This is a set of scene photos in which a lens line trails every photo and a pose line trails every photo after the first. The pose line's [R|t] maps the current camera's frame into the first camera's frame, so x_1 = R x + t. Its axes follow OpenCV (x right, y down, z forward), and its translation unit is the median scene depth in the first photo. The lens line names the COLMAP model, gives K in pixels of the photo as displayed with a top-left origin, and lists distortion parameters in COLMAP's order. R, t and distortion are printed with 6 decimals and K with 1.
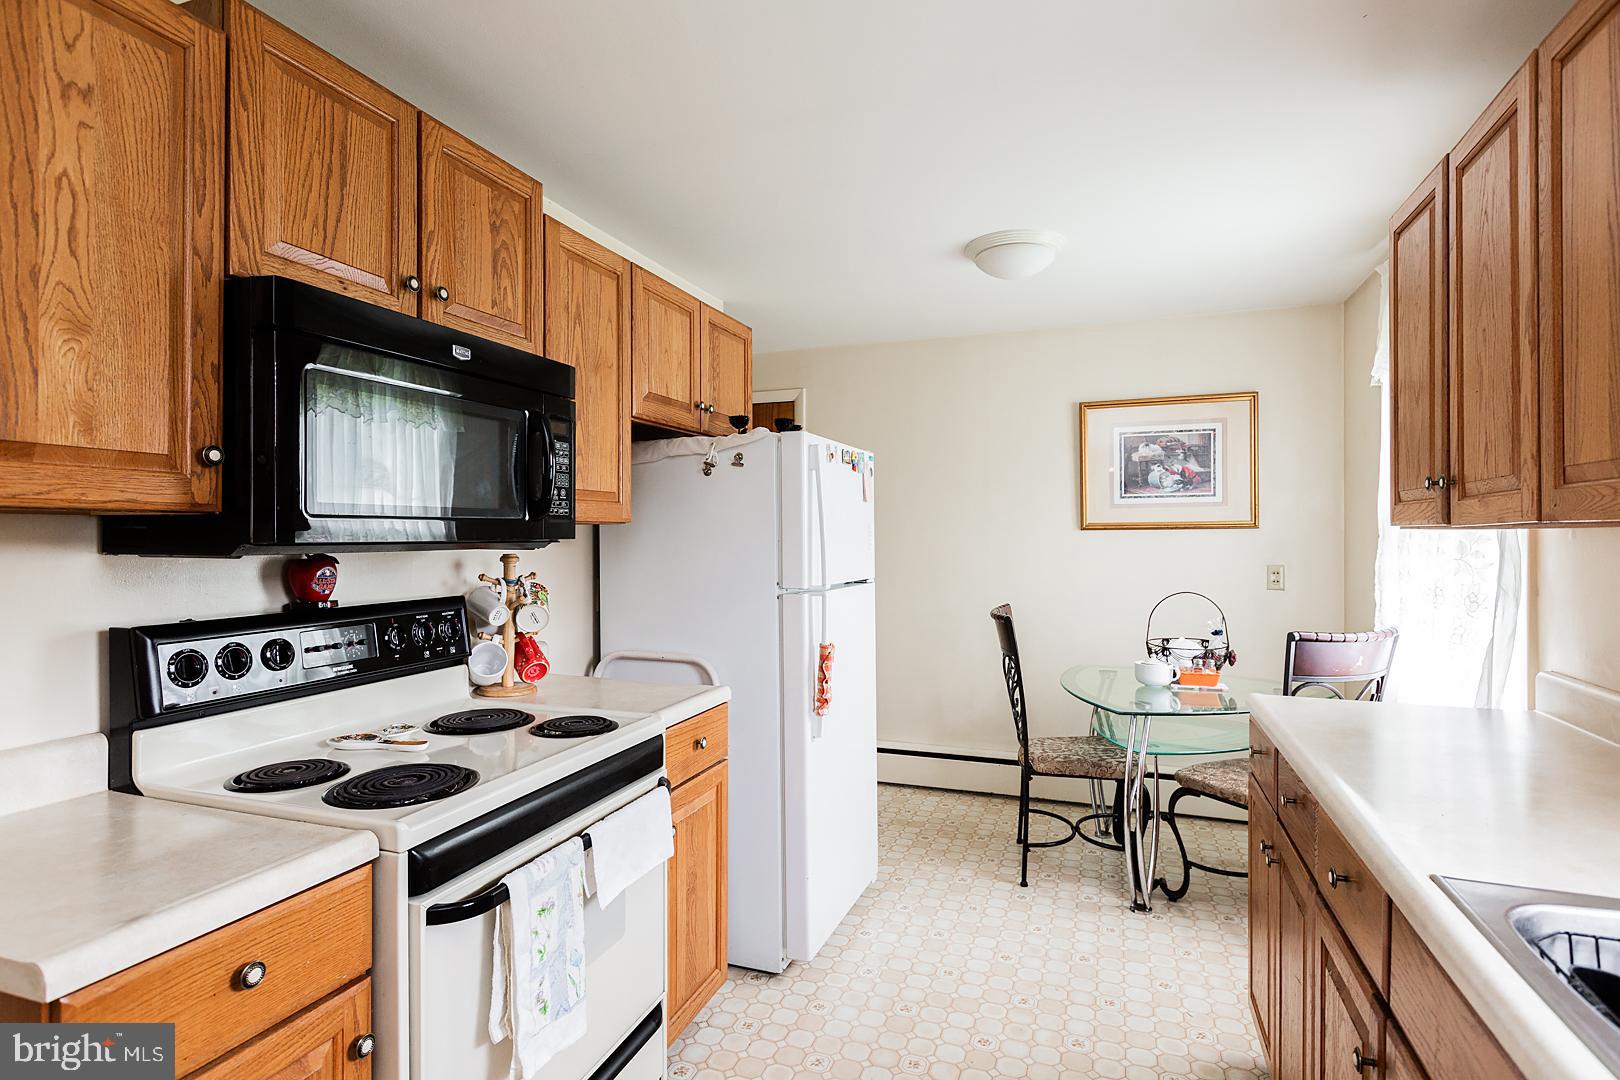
lens RADIAL K [[815.9, 0, 810.0], [0, 815.9, 540.0], [0, 0, 1]] dist [0.001330, 0.000126]
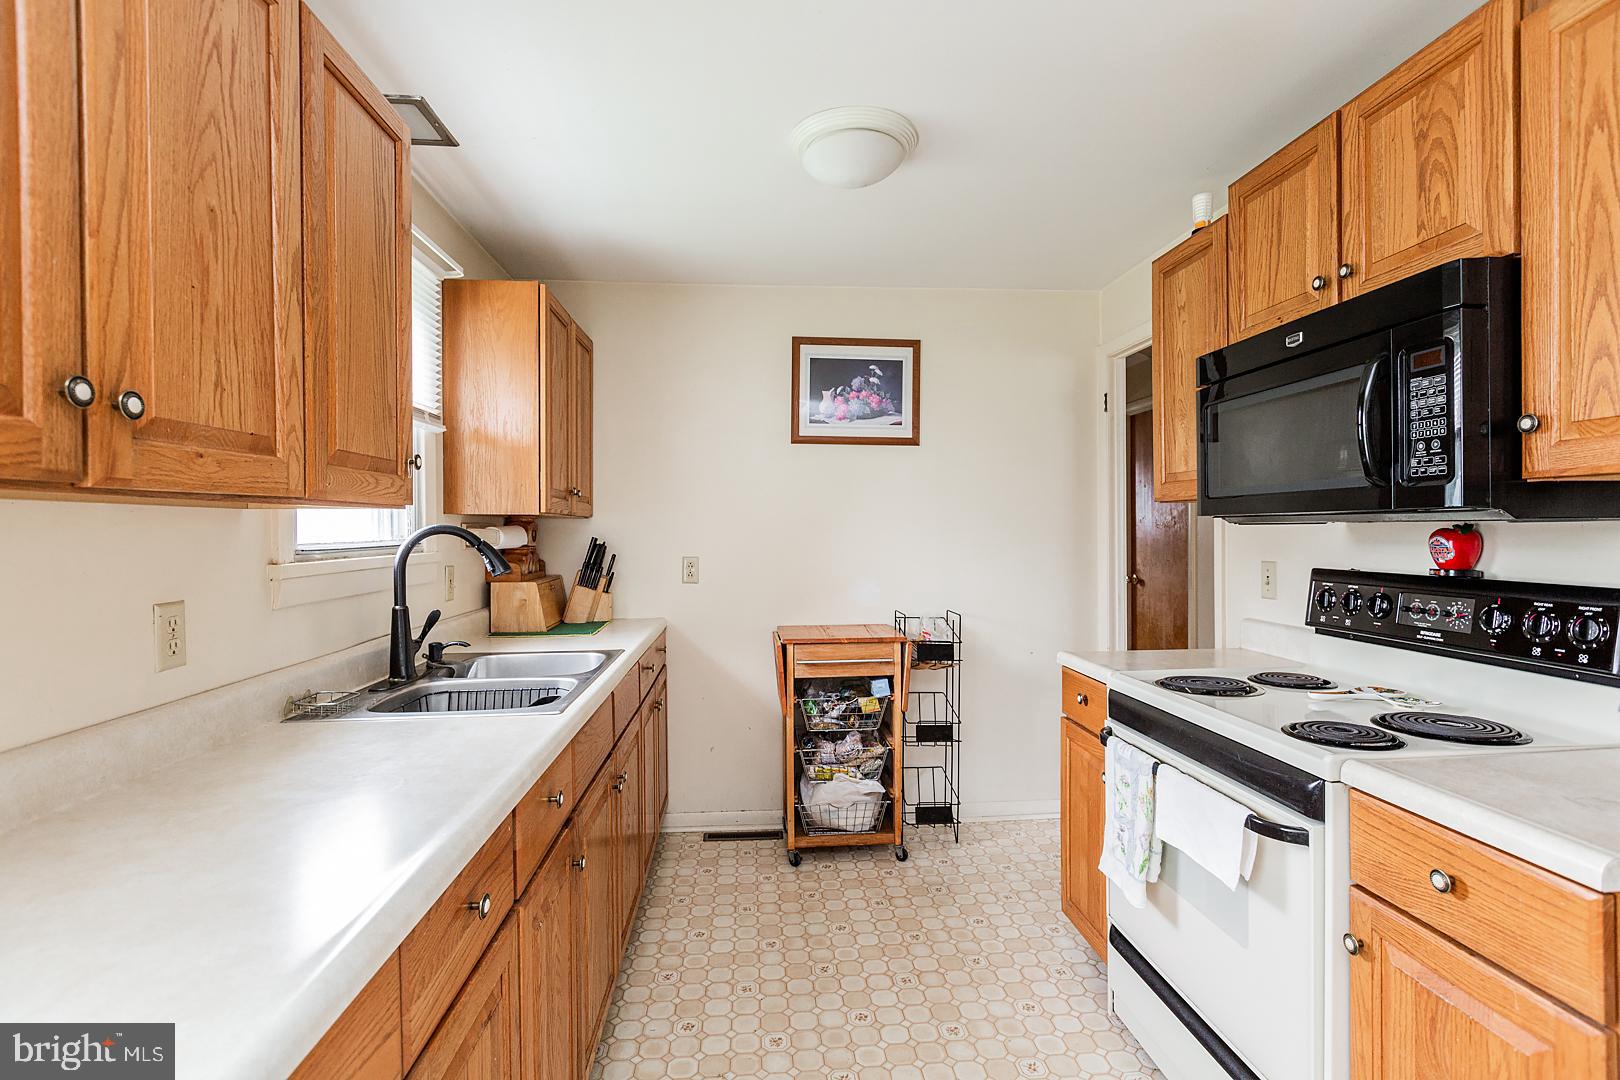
lens RADIAL K [[779.6, 0, 810.0], [0, 779.6, 540.0], [0, 0, 1]] dist [-0.004393, -0.000745]
pose [[-0.906137, 0.016754, -0.422653, 0.310434], [0.008560, 0.999737, 0.021276, 0.005051], [0.422898, 0.015661, -0.906042, 0.863701]]
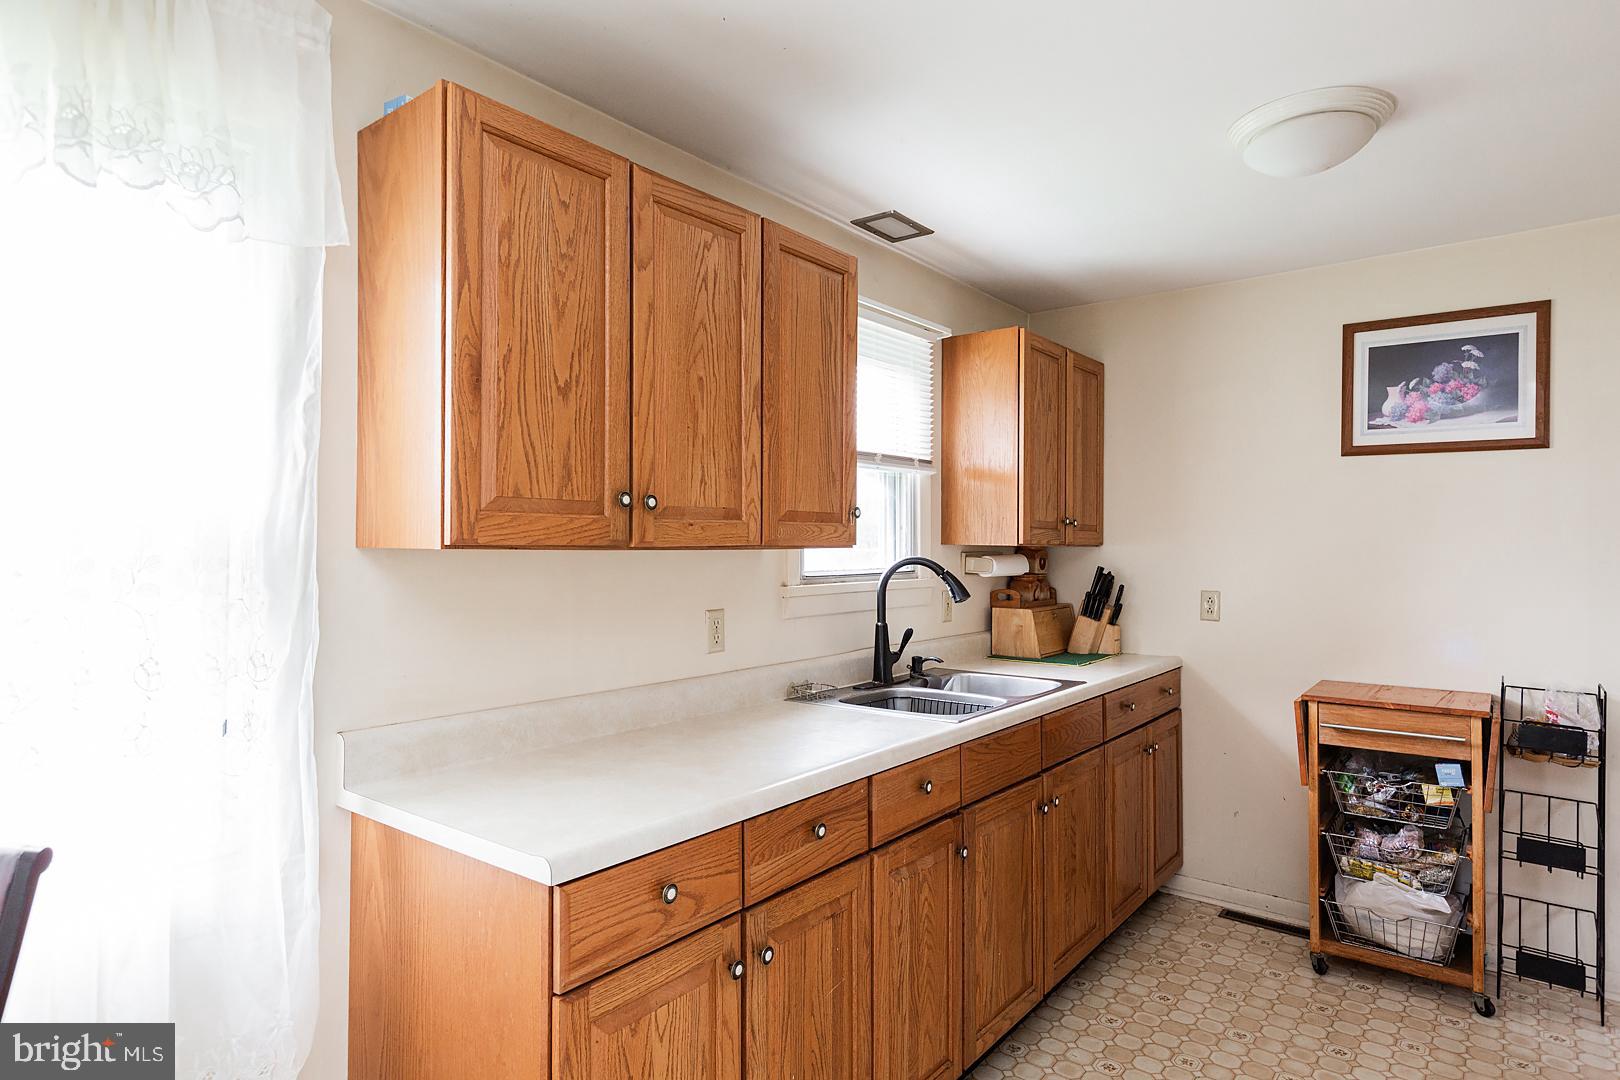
lens RADIAL K [[907.4, 0, 772.3], [0, 907.4, 541.3], [0, 0, 1]] dist [0.004315, 0.000750]
pose [[-0.943117, 0.004914, 0.332425, 0.143092], [0.004737, 0.999988, -0.001342, -0.011511], [-0.332428, 0.000309, -0.943129, 1.043119]]
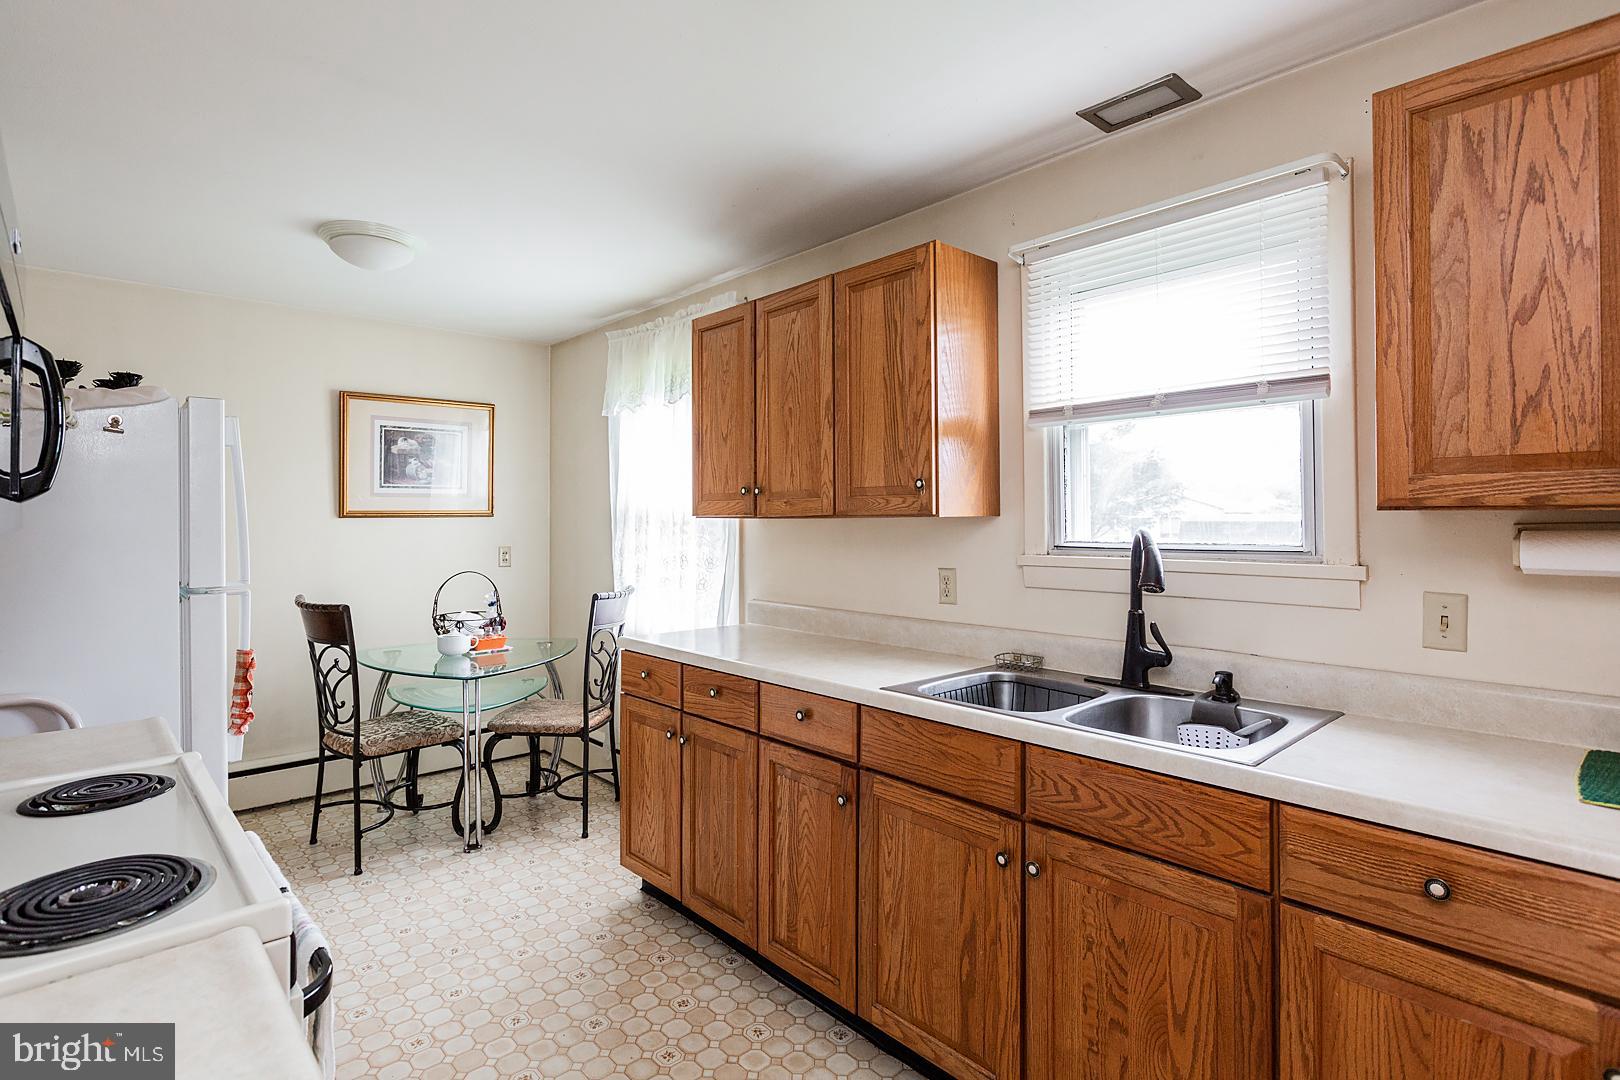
lens RADIAL K [[794.8, 0, 770.4], [0, 794.8, 513.4], [0, 0, 1]] dist [-0.003873, 0.000007]
pose [[0.481349, 0.008431, 0.876489, -0.357196], [0.006882, 0.999887, -0.013398, -0.000763], [-0.876502, 0.012481, 0.481236, 0.087658]]
